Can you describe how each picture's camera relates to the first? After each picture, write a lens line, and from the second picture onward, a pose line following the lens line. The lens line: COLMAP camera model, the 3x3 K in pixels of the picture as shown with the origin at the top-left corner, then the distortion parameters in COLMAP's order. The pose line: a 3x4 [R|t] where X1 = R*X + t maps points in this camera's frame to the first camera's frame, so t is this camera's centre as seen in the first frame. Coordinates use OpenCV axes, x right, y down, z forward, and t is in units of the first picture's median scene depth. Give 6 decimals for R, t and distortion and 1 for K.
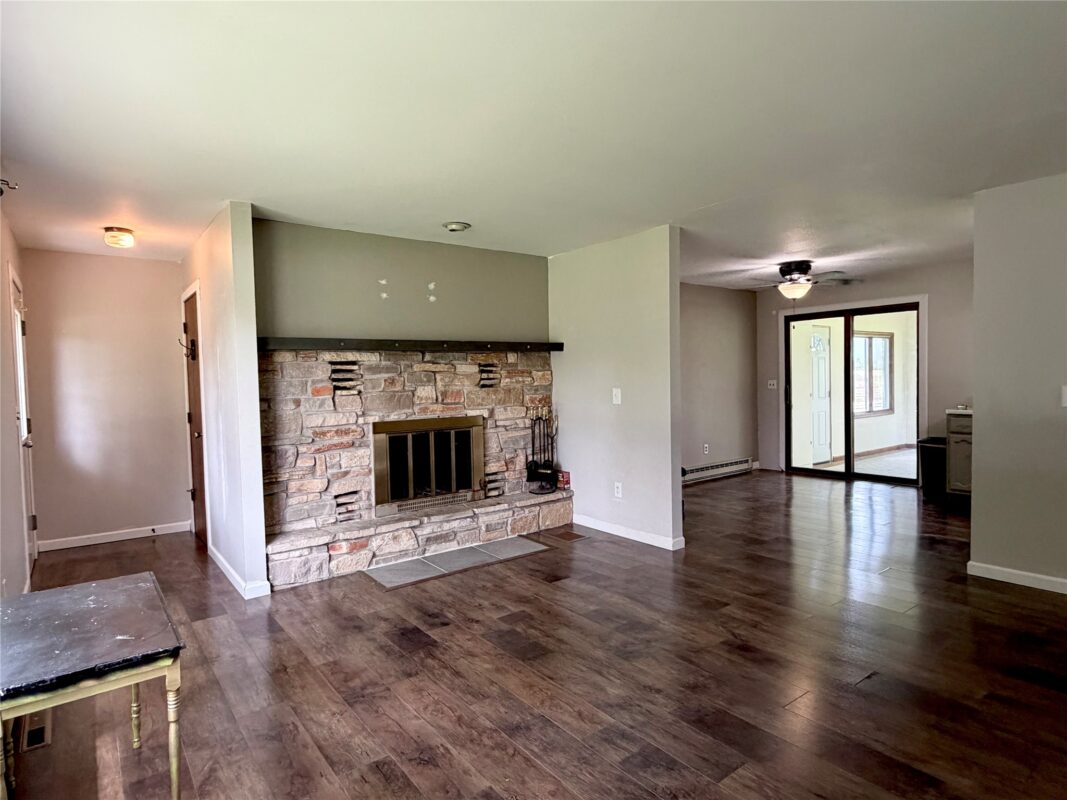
lens RADIAL K [[594.3, 0, 535.0], [0, 594.3, 396.4], [0, 0, 1]] dist [0.004347, -0.000747]
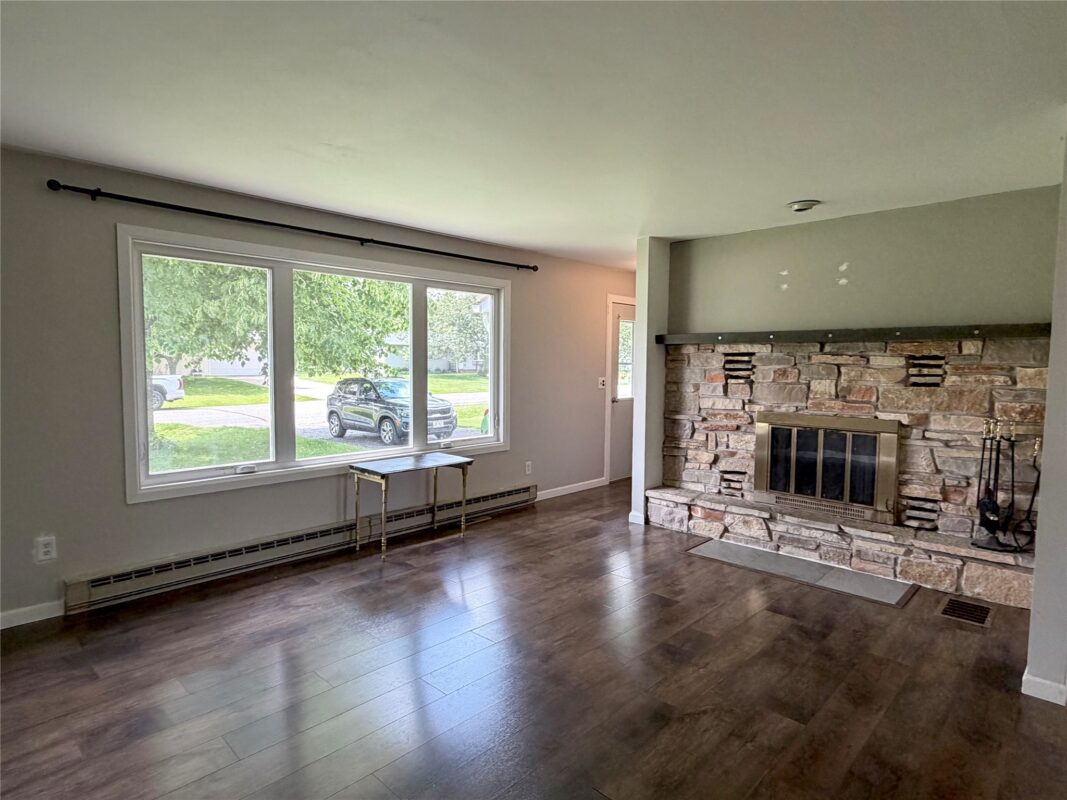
lens RADIAL K [[594.3, 0, 535.2], [0, 594.3, 401.3], [0, 0, 1]] dist [0.004347, -0.000747]
pose [[0.154352, 0.087075, -0.984171, 0.665559], [-0.048770, 0.995566, 0.080435, -0.037060], [0.986812, 0.035583, 0.157914, 0.425840]]
